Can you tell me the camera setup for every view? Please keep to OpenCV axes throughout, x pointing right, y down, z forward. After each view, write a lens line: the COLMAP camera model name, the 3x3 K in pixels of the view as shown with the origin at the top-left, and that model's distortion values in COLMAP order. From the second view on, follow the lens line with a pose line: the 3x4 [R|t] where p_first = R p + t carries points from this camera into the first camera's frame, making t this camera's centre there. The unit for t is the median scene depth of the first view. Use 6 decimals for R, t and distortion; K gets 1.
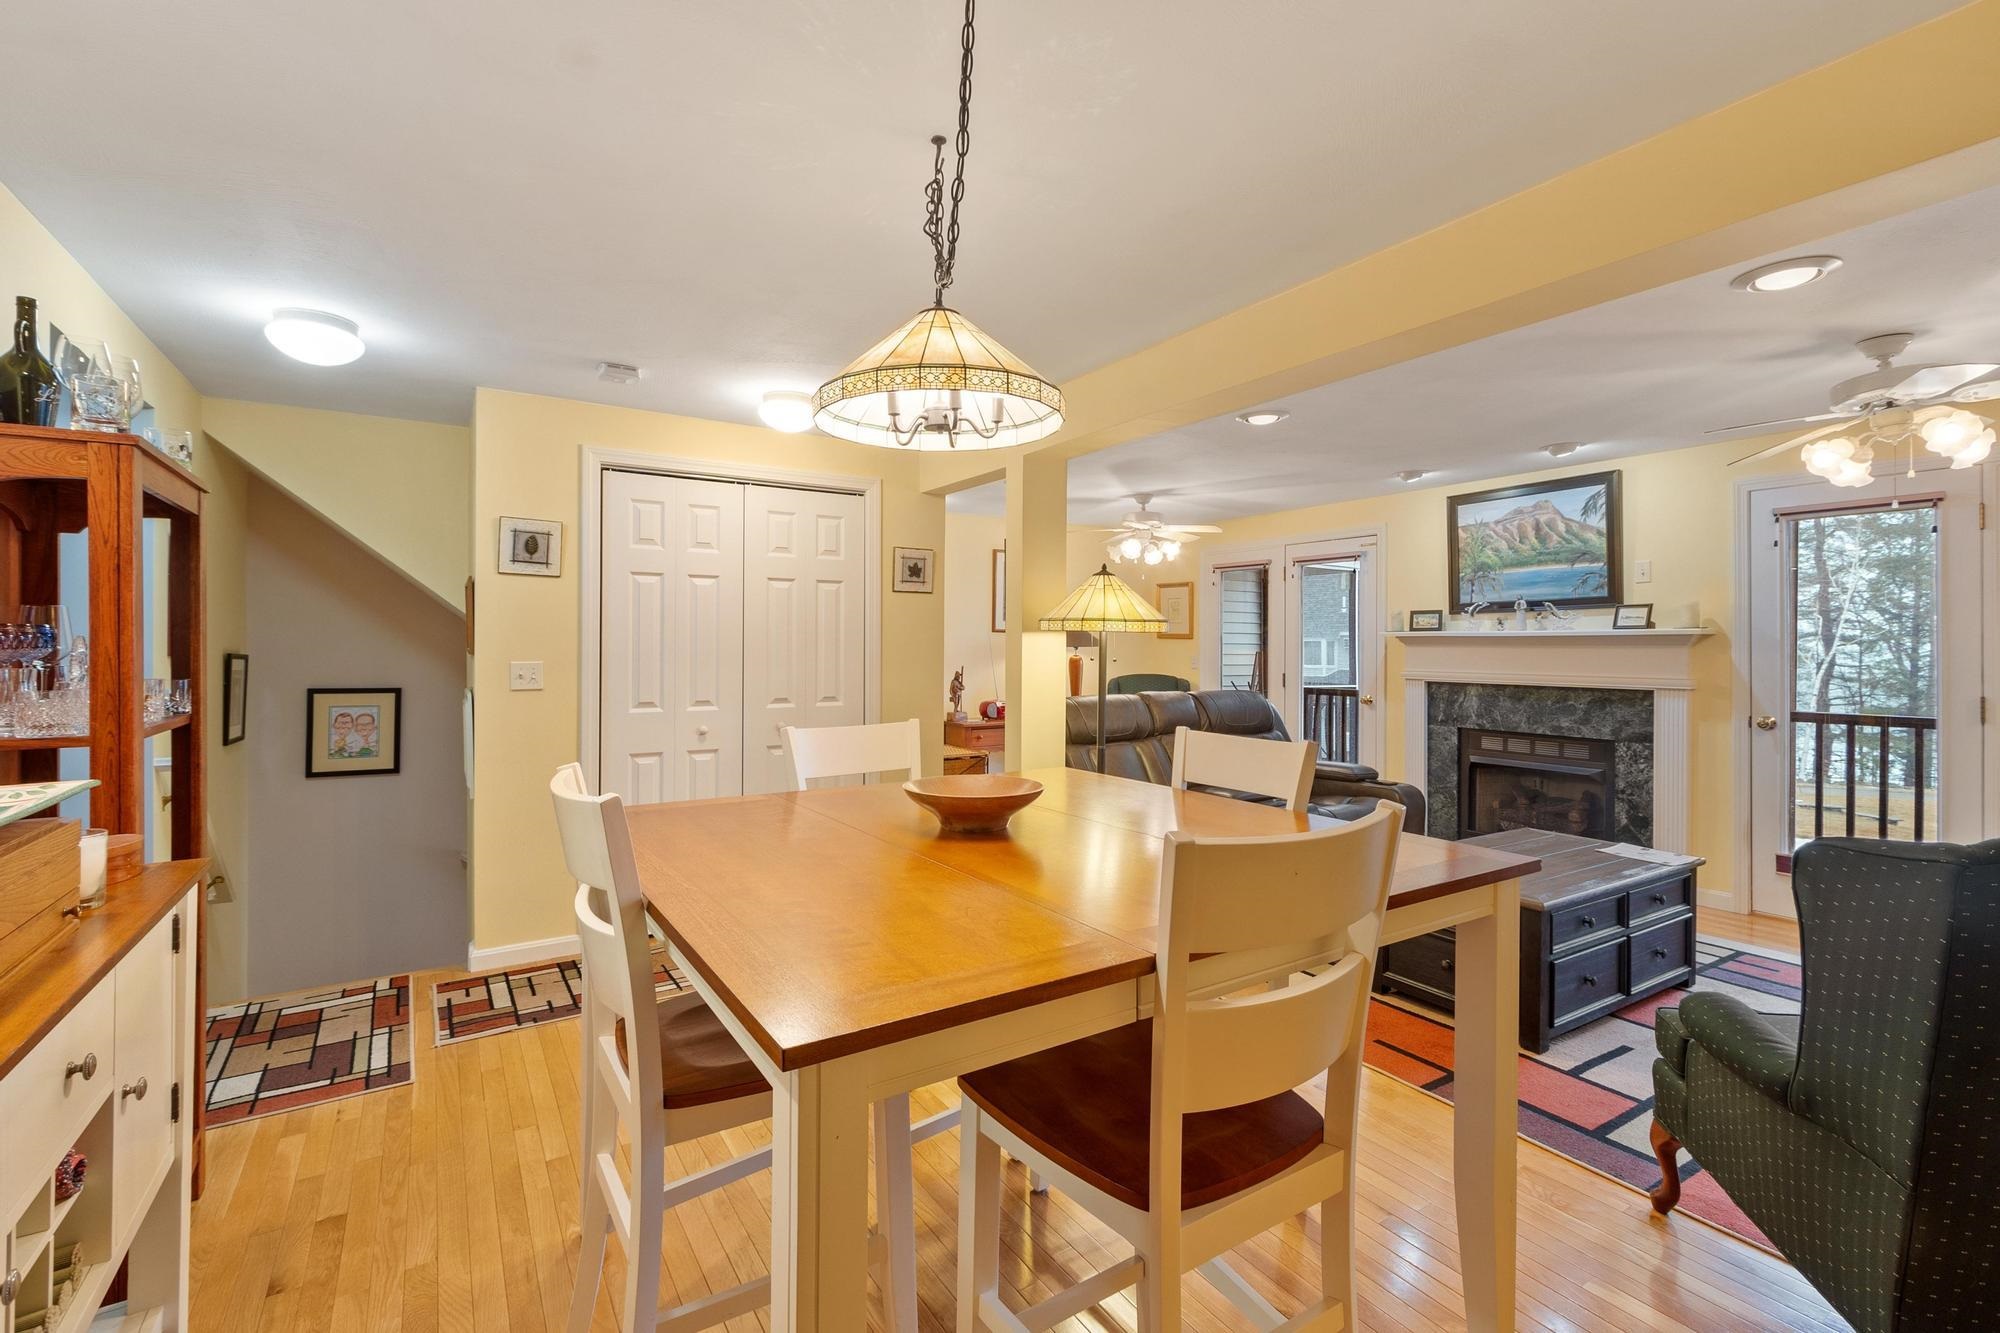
lens RADIAL K [[874.0, 0, 996.1], [0, 874.0, 653.4], [0, 0, 1]] dist [-0.002570, -0.002746]
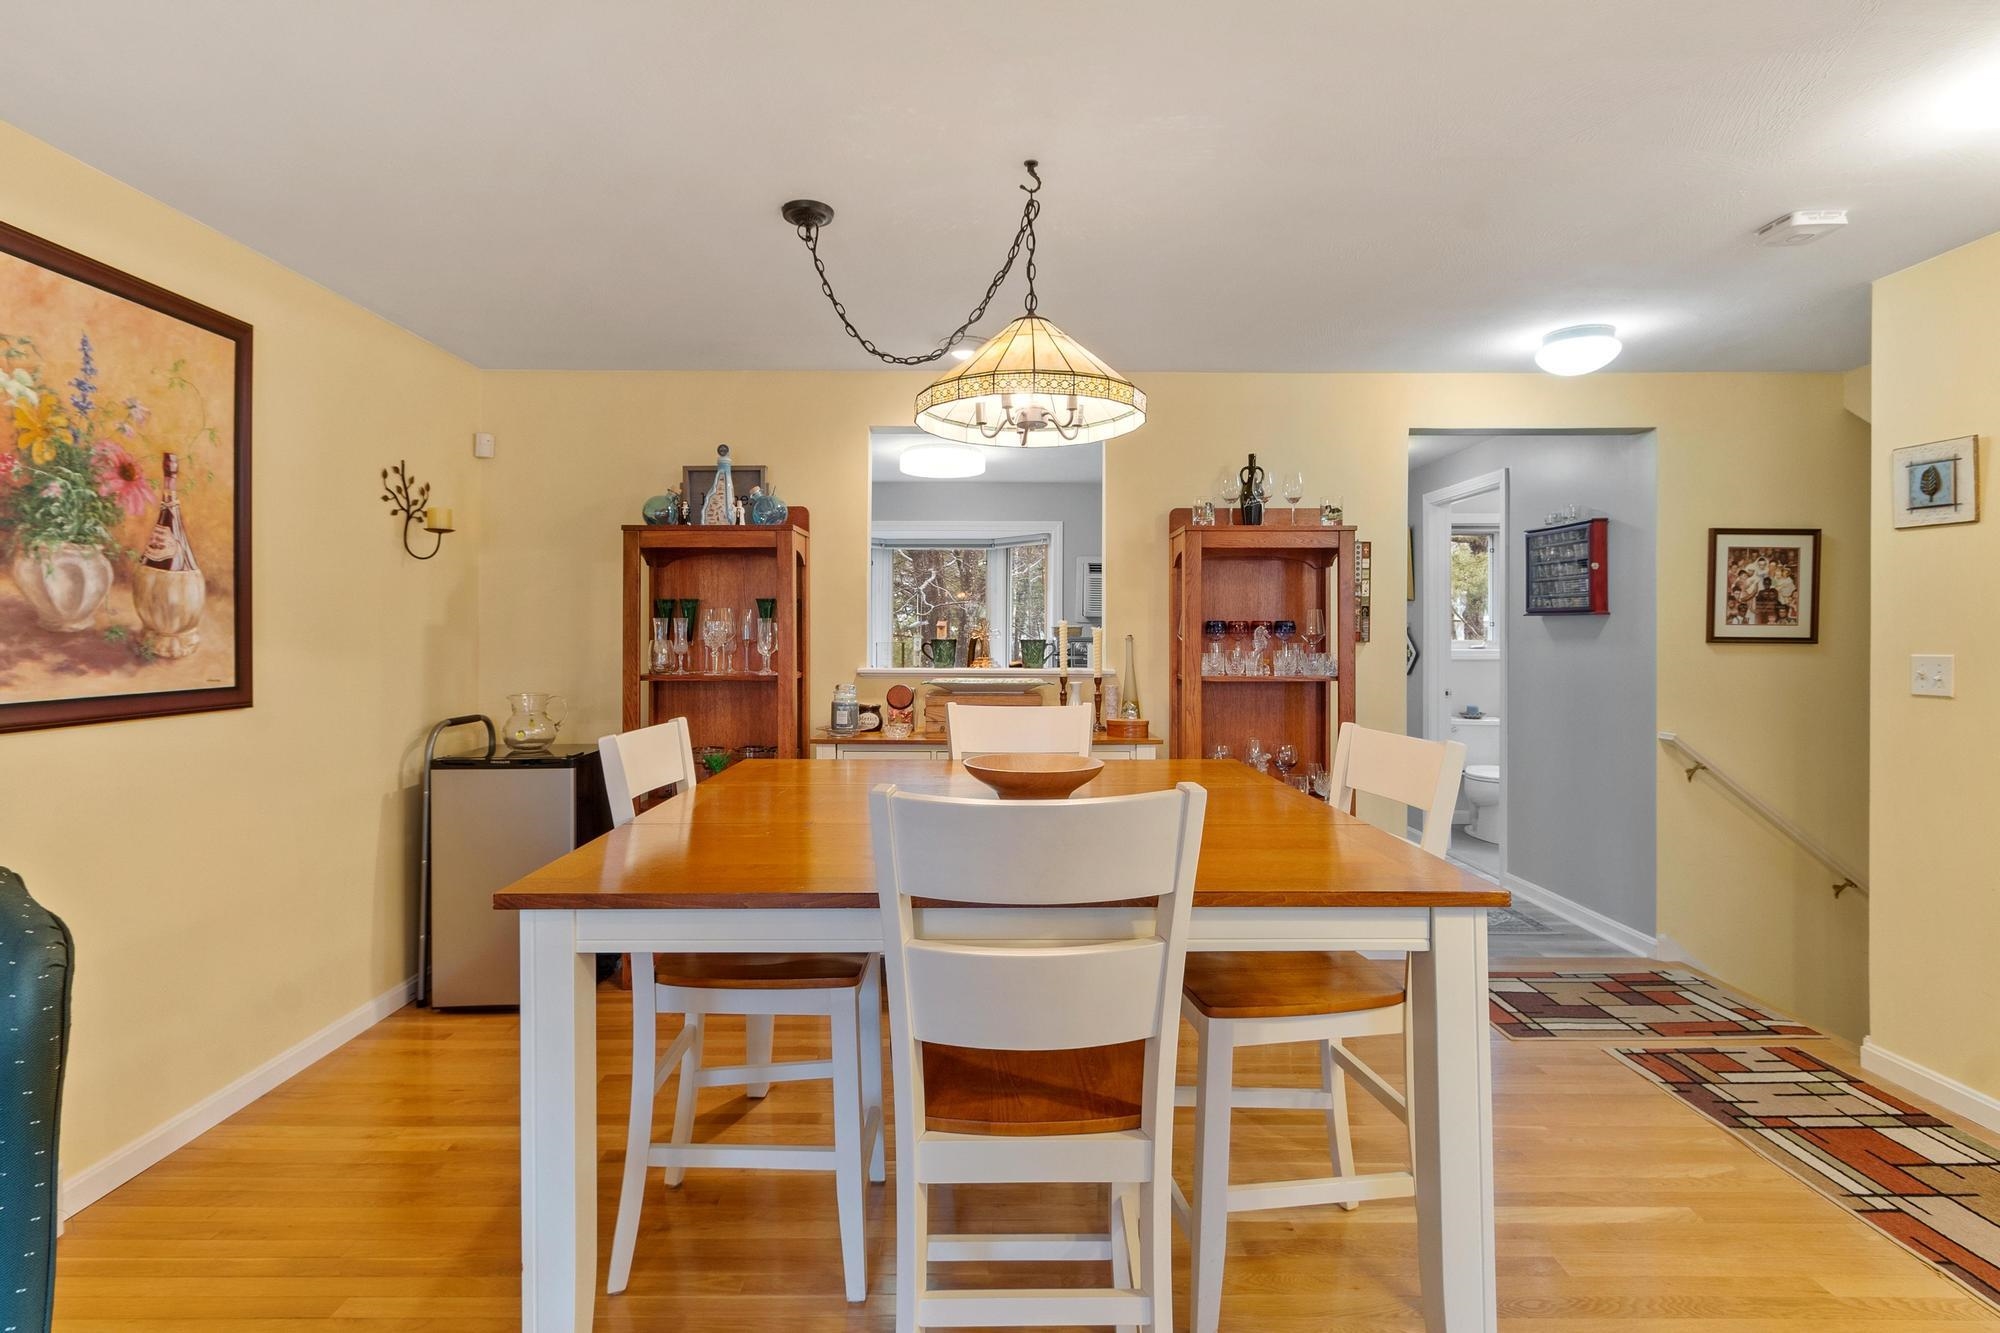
lens RADIAL K [[934.7, 0, 990.1], [0, 934.7, 635.6], [0, 0, 1]] dist [0.002329, -0.001077]
pose [[-0.536137, -0.005559, -0.844112, 0.343470], [-0.010850, 0.999941, 0.000305, 0.002171], [0.844061, 0.009322, -0.536166, 0.570209]]
